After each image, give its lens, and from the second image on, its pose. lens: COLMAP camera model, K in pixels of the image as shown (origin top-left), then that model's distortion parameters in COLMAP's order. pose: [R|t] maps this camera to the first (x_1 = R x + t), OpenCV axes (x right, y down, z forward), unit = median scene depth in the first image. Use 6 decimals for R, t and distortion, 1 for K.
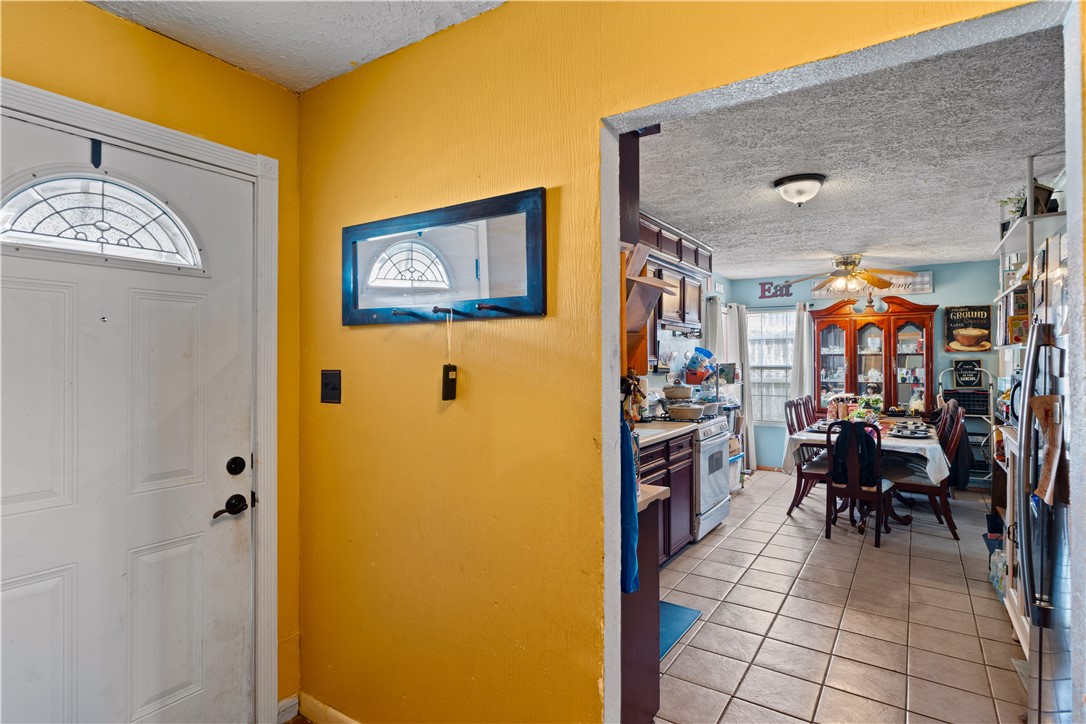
lens RADIAL K [[567.3, 0, 541.5], [0, 567.3, 361.5], [0, 0, 1]] dist [-0.002842, 0.001081]
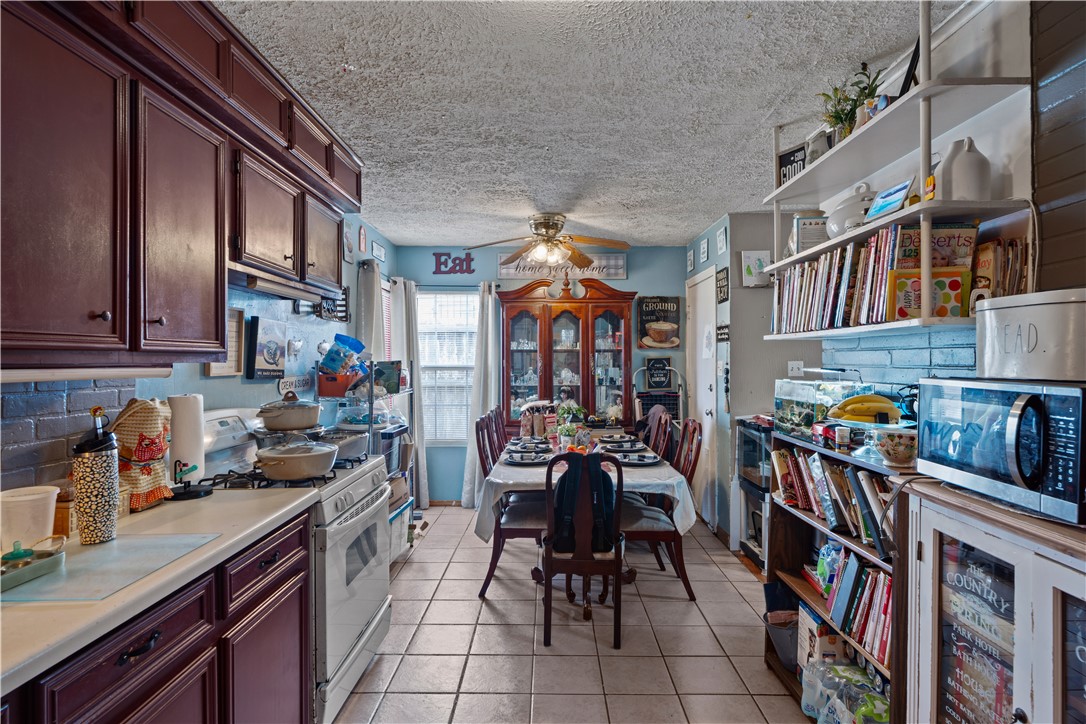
lens RADIAL K [[567.3, 0, 542.3], [0, 567.3, 362.0], [0, 0, 1]] dist [-0.002842, 0.001081]
pose [[0.841133, 0.000301, 0.540828, 0.125294], [-0.000226, 1.000000, -0.000206, 0.004200], [-0.540828, 0.000051, 0.841133, 0.361799]]
